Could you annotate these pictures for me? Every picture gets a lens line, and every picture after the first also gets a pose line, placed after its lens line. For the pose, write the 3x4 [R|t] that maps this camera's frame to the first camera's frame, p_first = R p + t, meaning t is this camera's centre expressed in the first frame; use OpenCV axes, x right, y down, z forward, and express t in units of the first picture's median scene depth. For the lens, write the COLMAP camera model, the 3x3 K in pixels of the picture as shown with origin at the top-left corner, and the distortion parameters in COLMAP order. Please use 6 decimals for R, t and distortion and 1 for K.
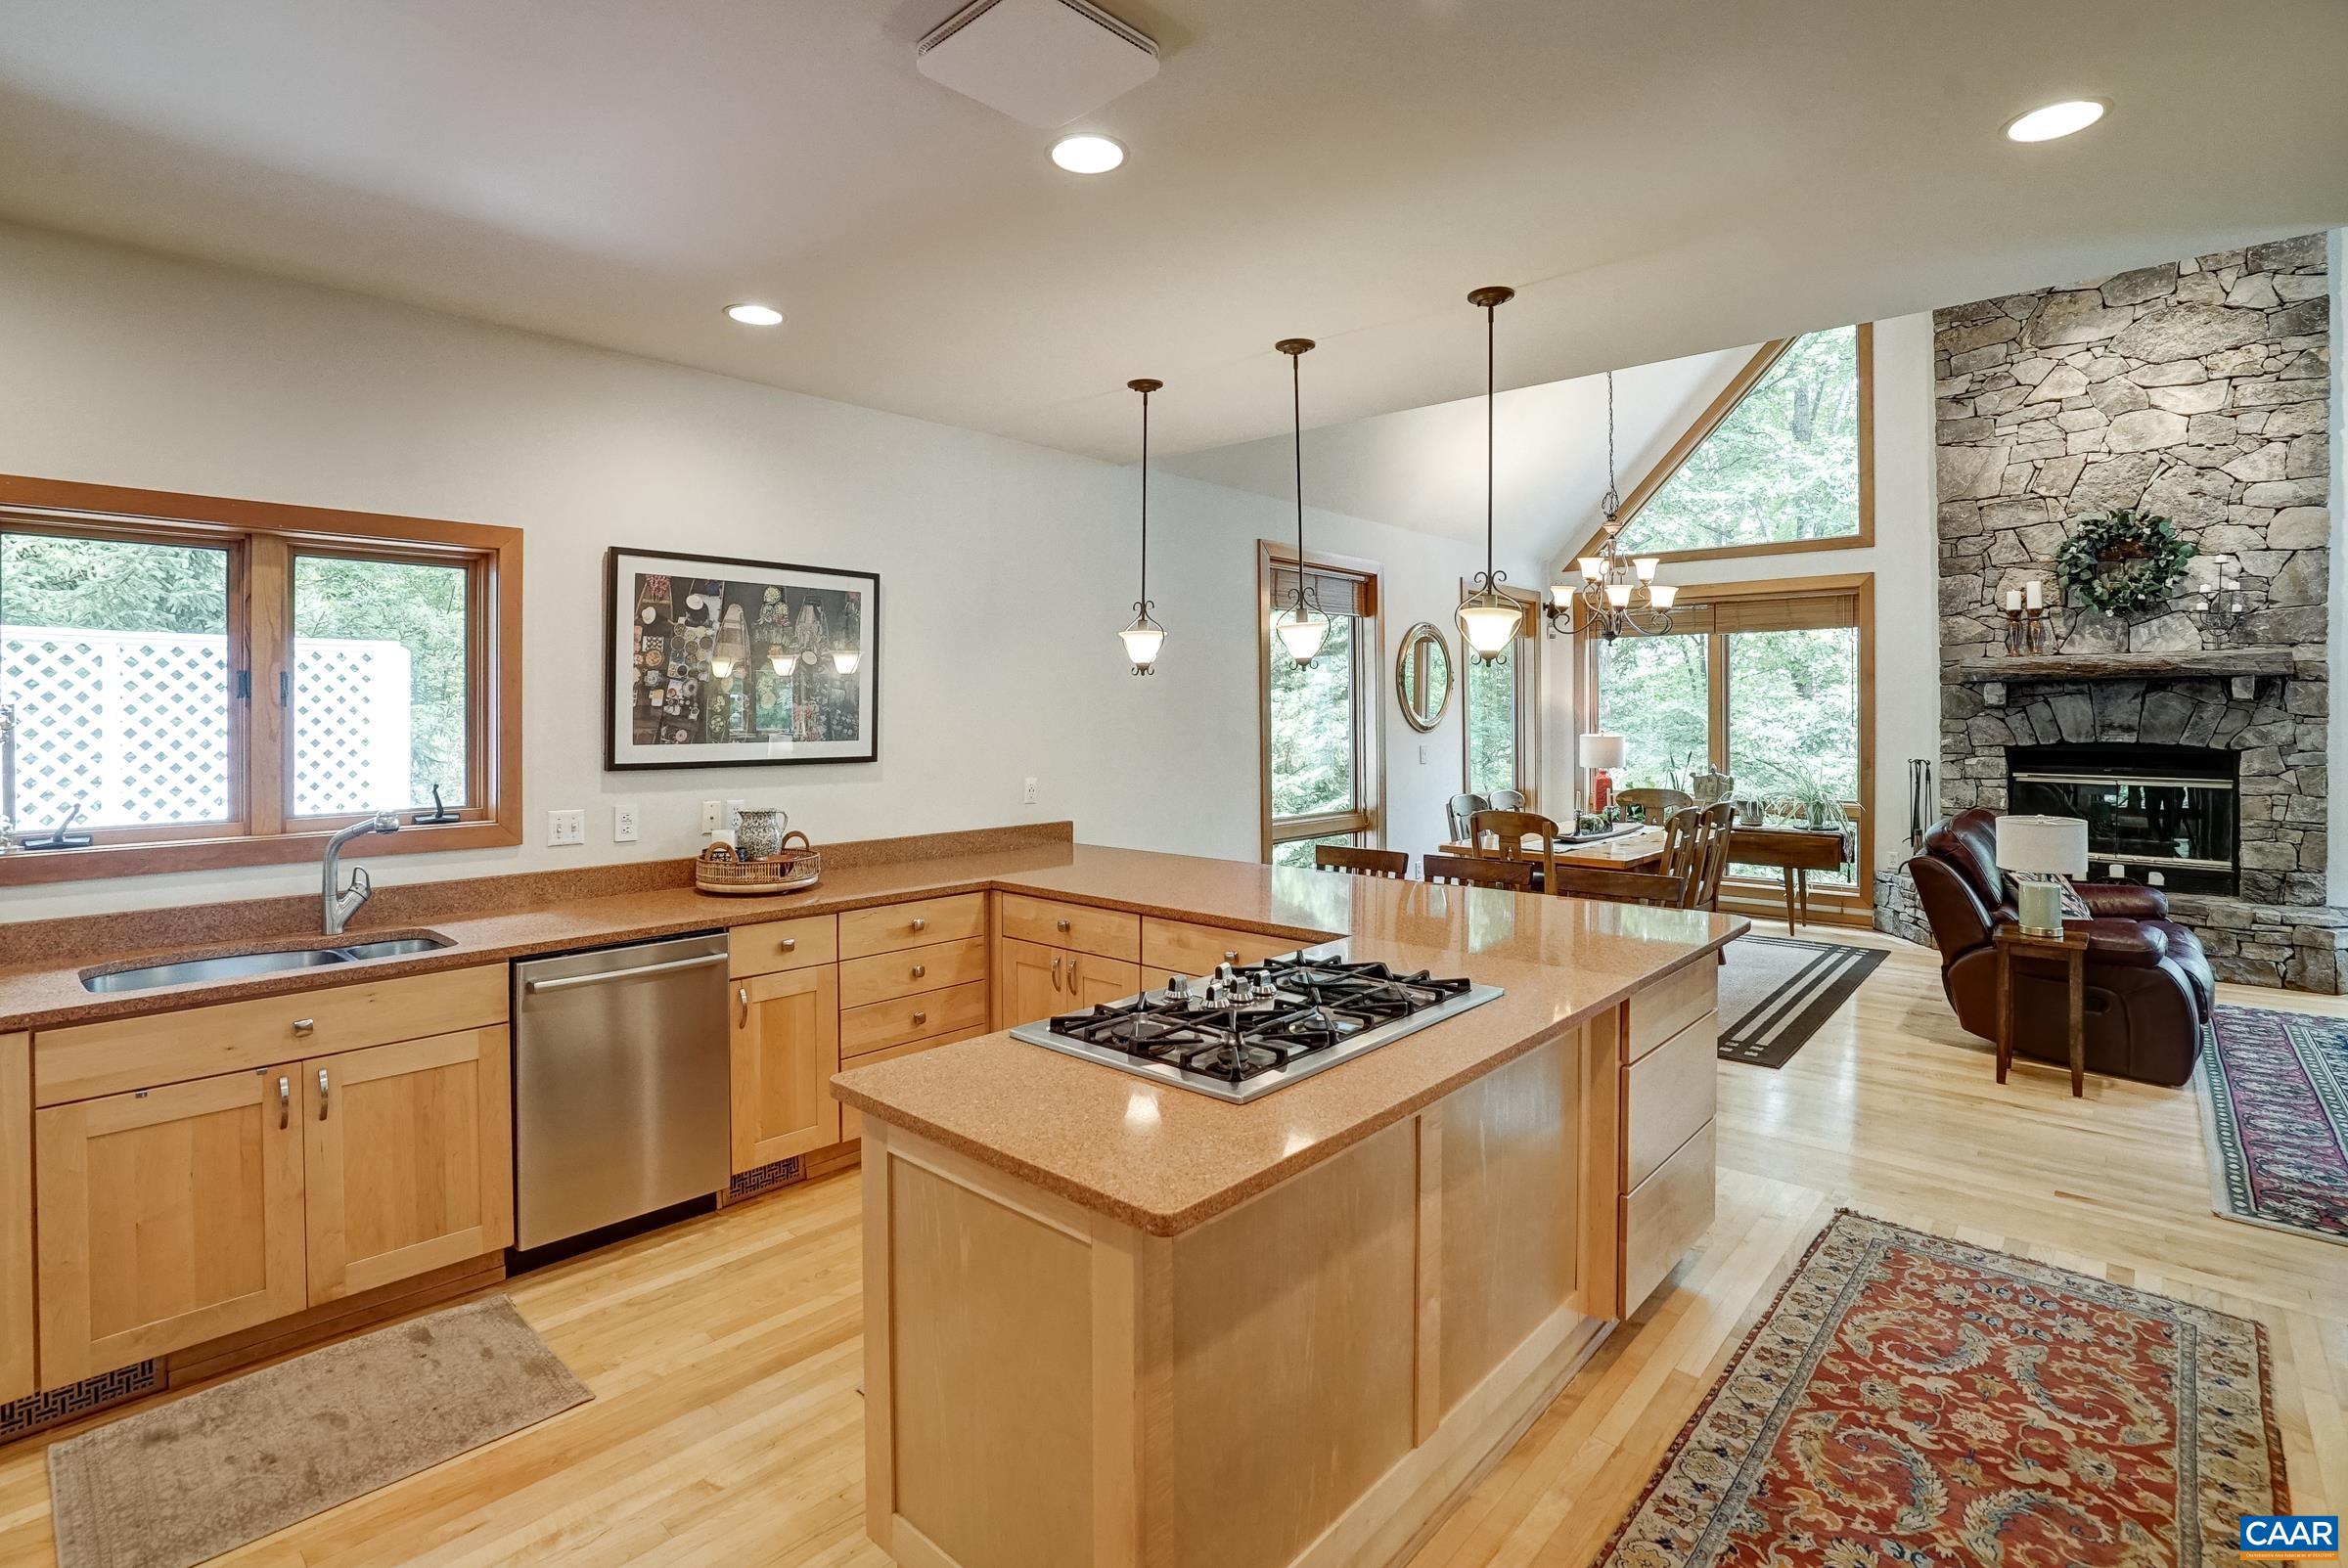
lens RADIAL K [[1138.1, 0, 1144.3], [0, 1138.1, 710.2], [0, 0, 1]] dist [-0.045999, 0.016632]
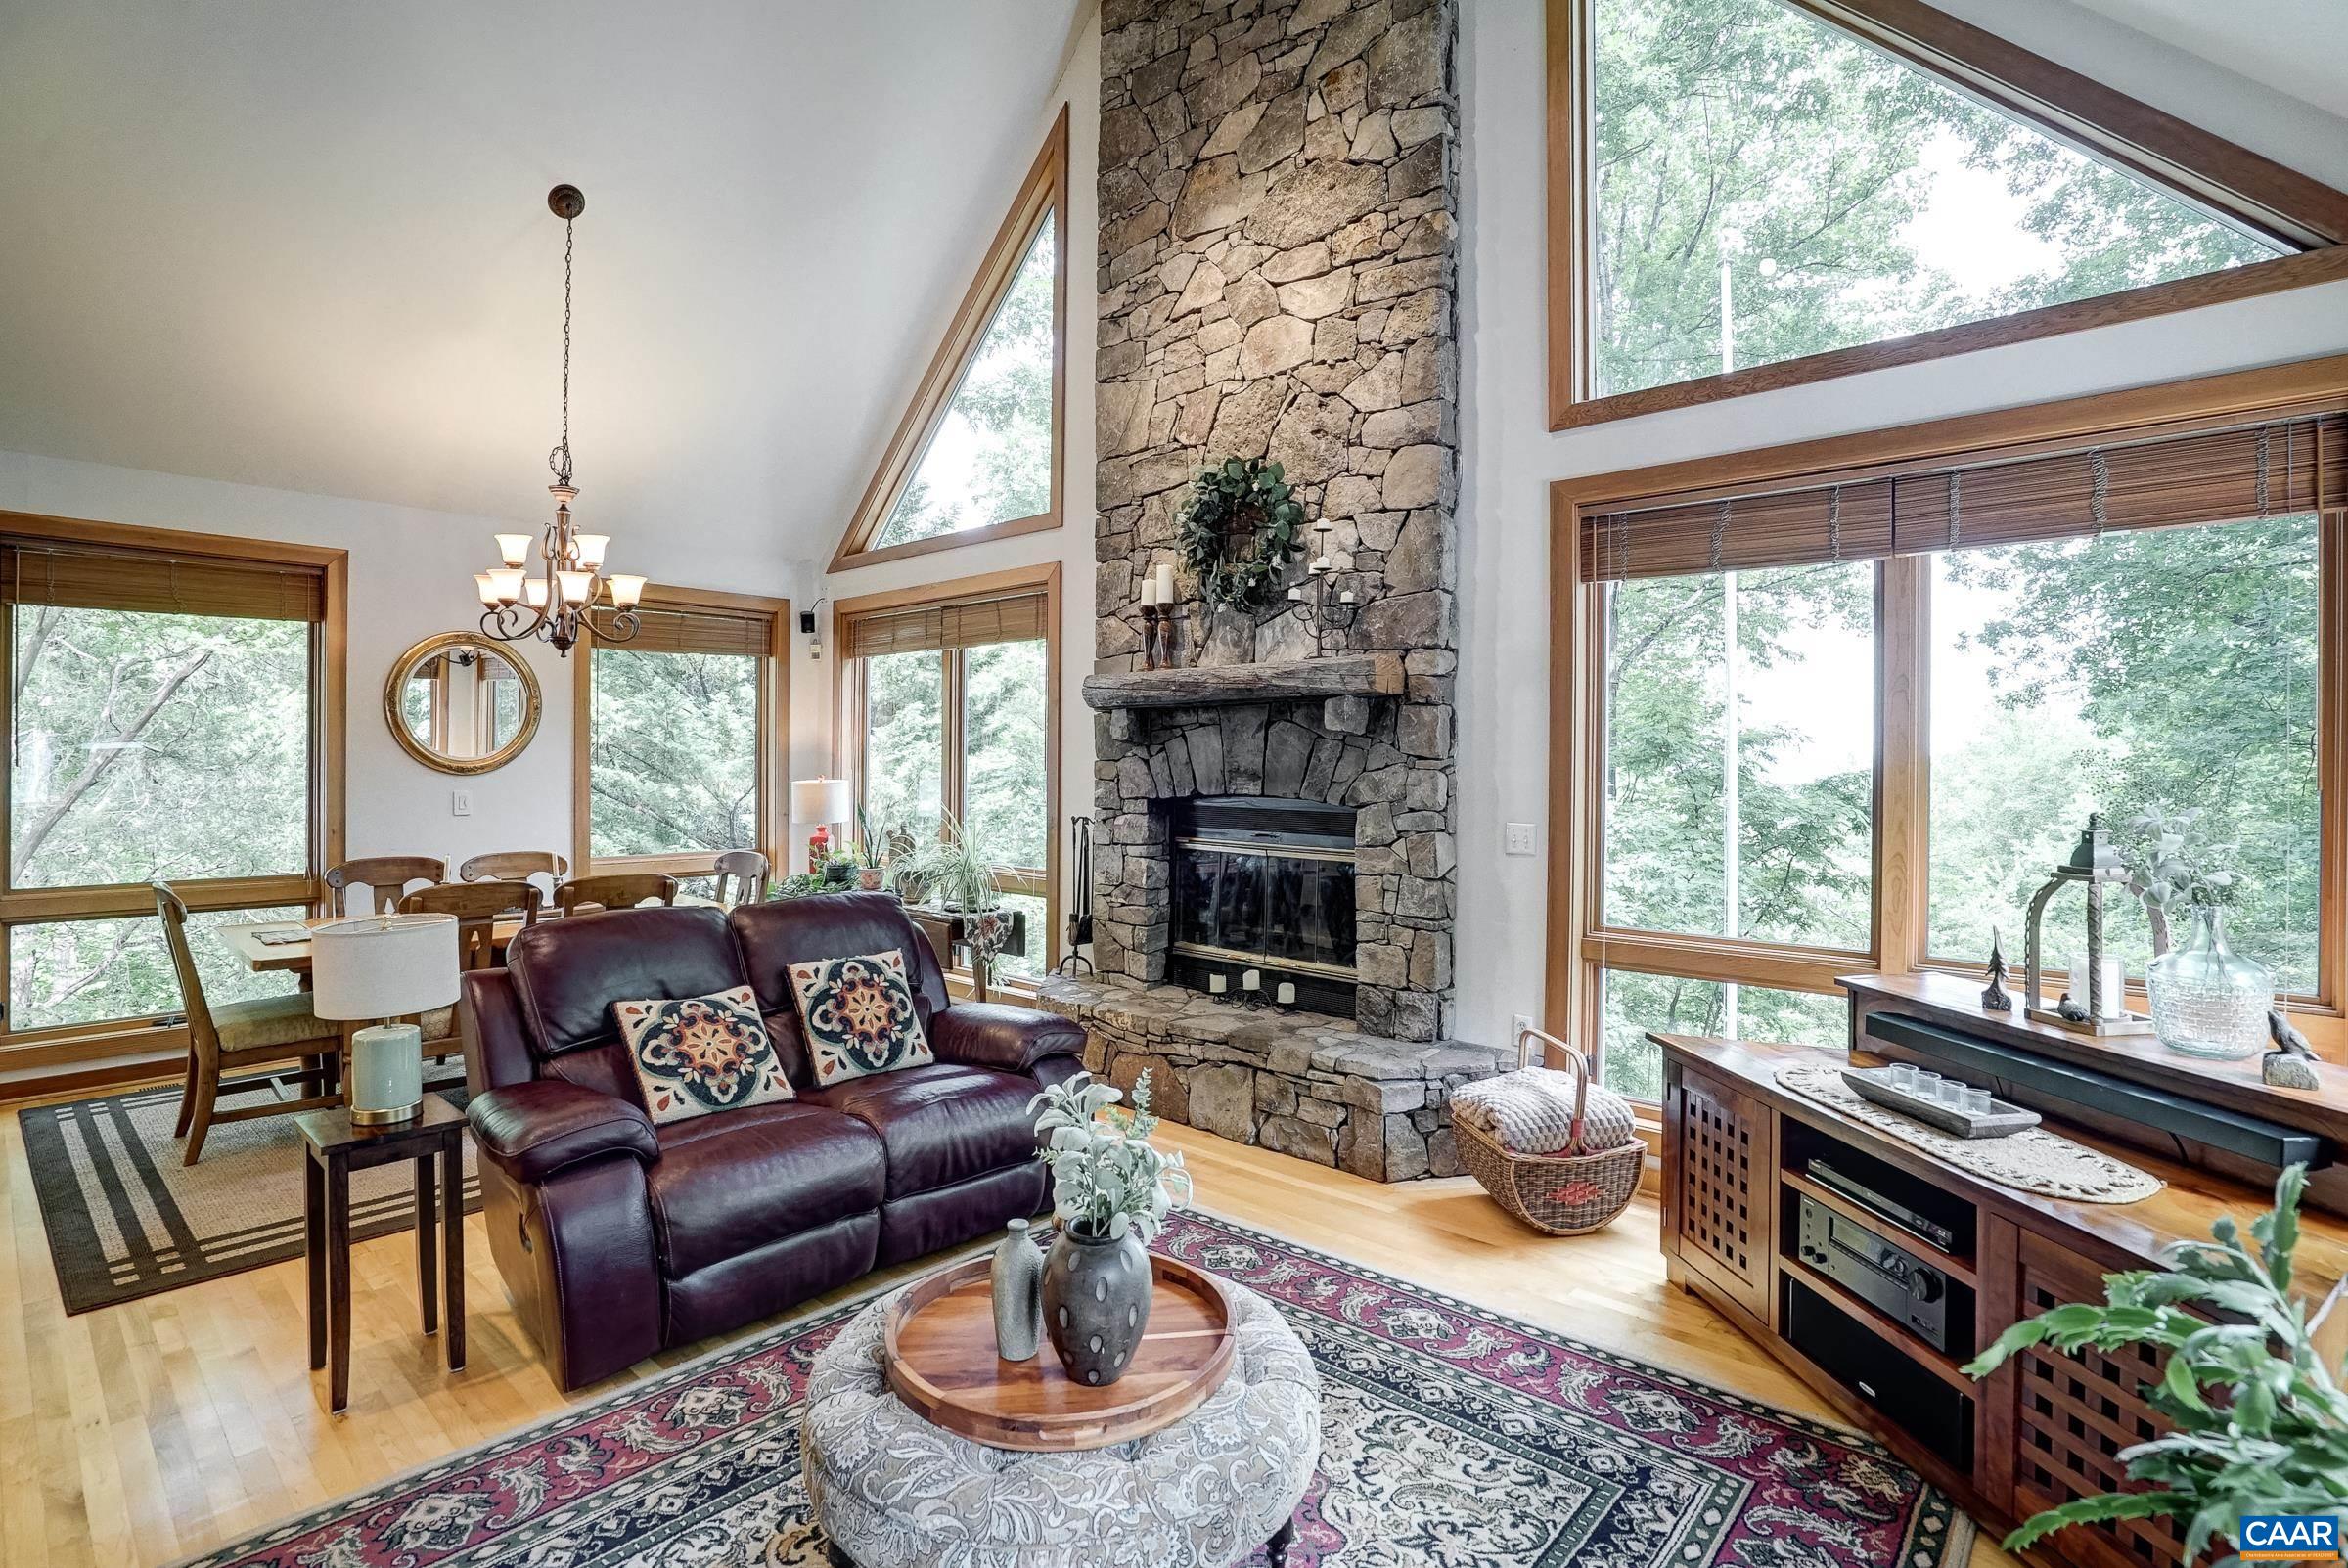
lens RADIAL K [[1138.1, 0, 1183.9], [0, 1138.1, 744.1], [0, 0, 1]] dist [-0.045999, 0.016632]
pose [[0.999986, 0.003149, 0.004192, 0.841893], [-0.003124, 0.999977, -0.005940, 0.001879], [-0.004210, 0.005927, 0.999974, 0.289689]]
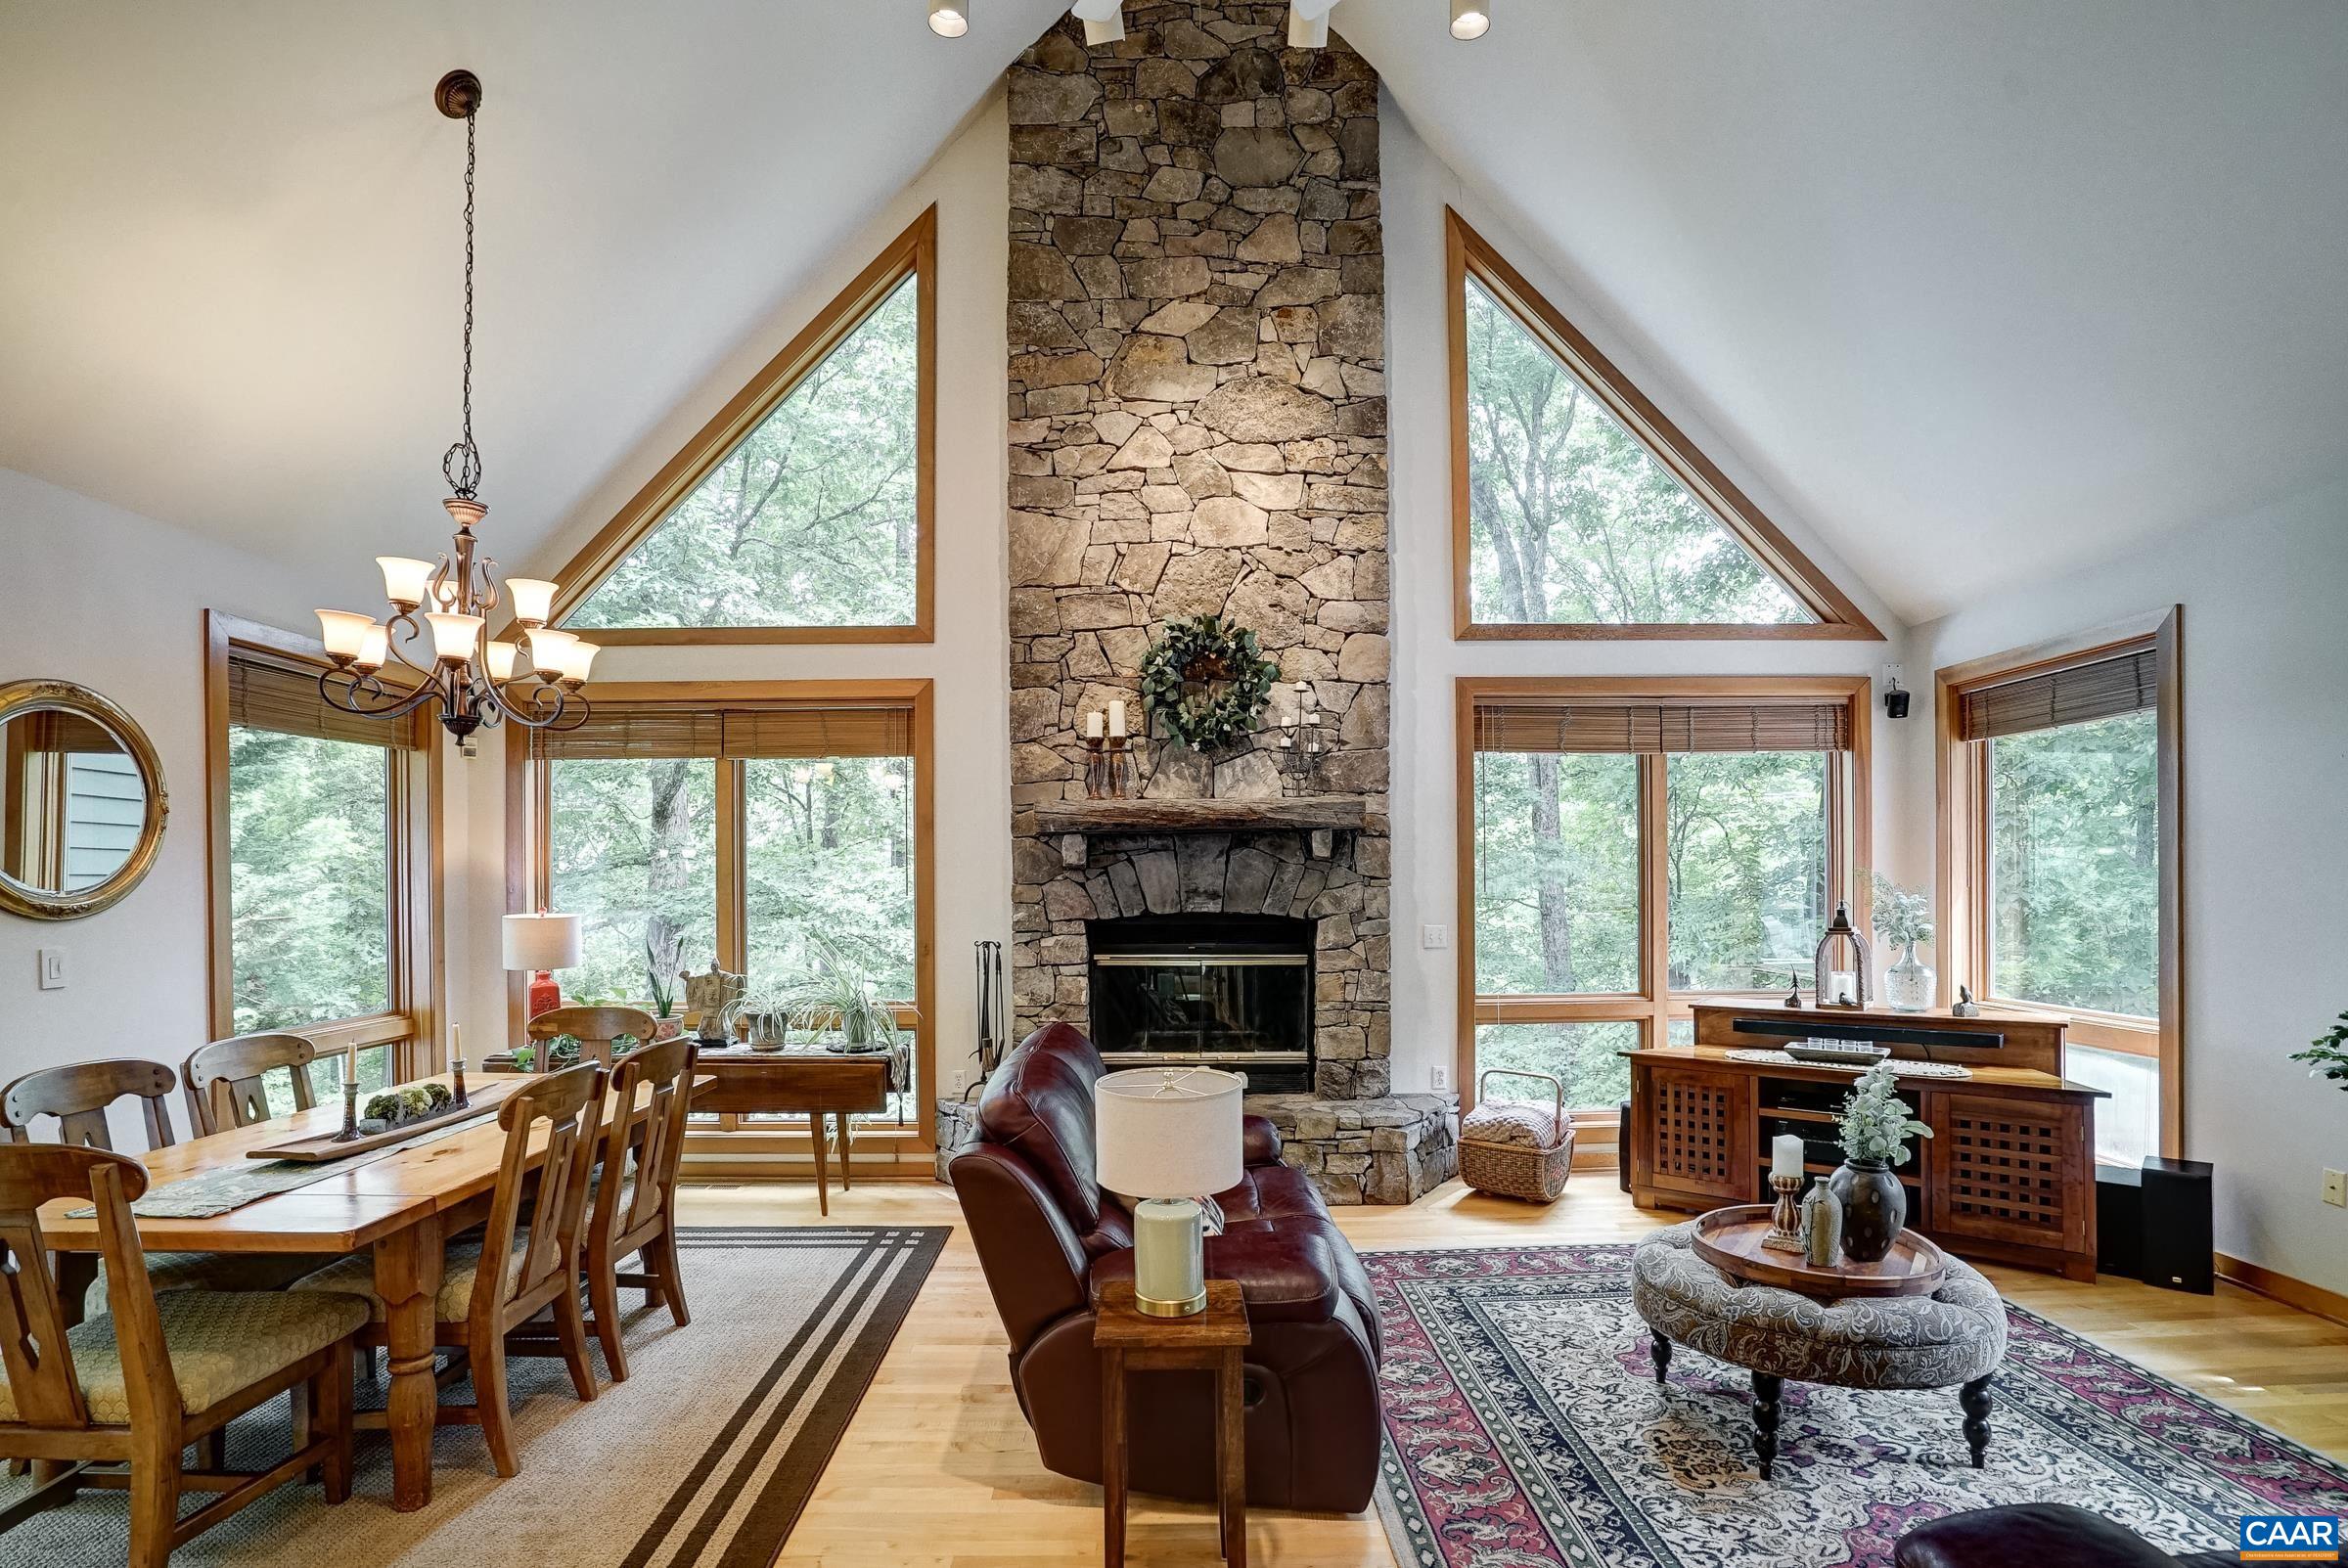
lens RADIAL K [[1138.1, 0, 1184.1], [0, 1138.1, 876.5], [0, 0, 1]] dist [-0.045999, 0.016632]
pose [[0.725473, -0.001397, 0.688249, 0.313959], [0.005437, 0.999978, -0.003702, 0.006741], [-0.688229, 0.006428, 0.725465, 0.425943]]
